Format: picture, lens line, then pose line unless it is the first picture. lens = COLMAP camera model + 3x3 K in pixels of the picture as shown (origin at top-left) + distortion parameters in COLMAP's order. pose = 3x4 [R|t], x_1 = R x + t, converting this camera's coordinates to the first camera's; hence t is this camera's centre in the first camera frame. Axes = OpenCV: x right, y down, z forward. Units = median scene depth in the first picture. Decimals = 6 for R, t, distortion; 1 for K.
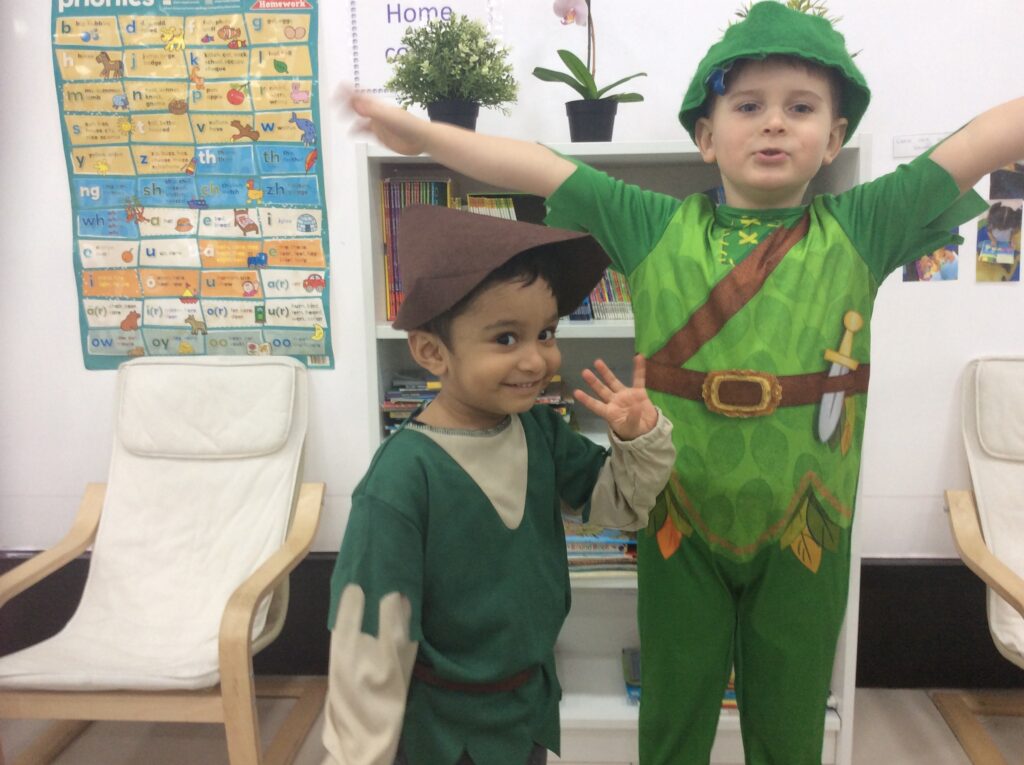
lens RADIAL K [[932.1, 0, 517.1], [0, 932.1, 389.4], [0, 0, 1]] dist [0.036532, 0.000000]
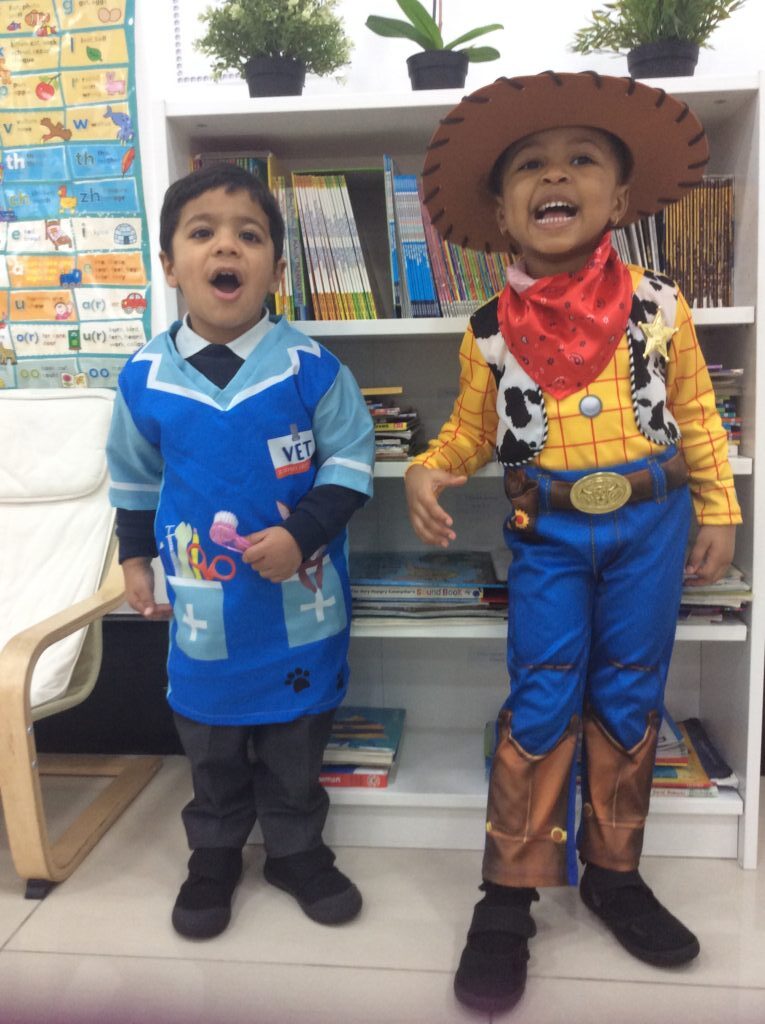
lens RADIAL K [[932.1, 0, 379.0], [0, 932.1, 508.7], [0, 0, 1]] dist [0.036532, 0.000000]
pose [[0.998164, -0.000534, -0.060571, 0.067596], [-0.000948, 0.999701, -0.024440, 0.102594], [0.060566, 0.024453, 0.997865, 0.139494]]
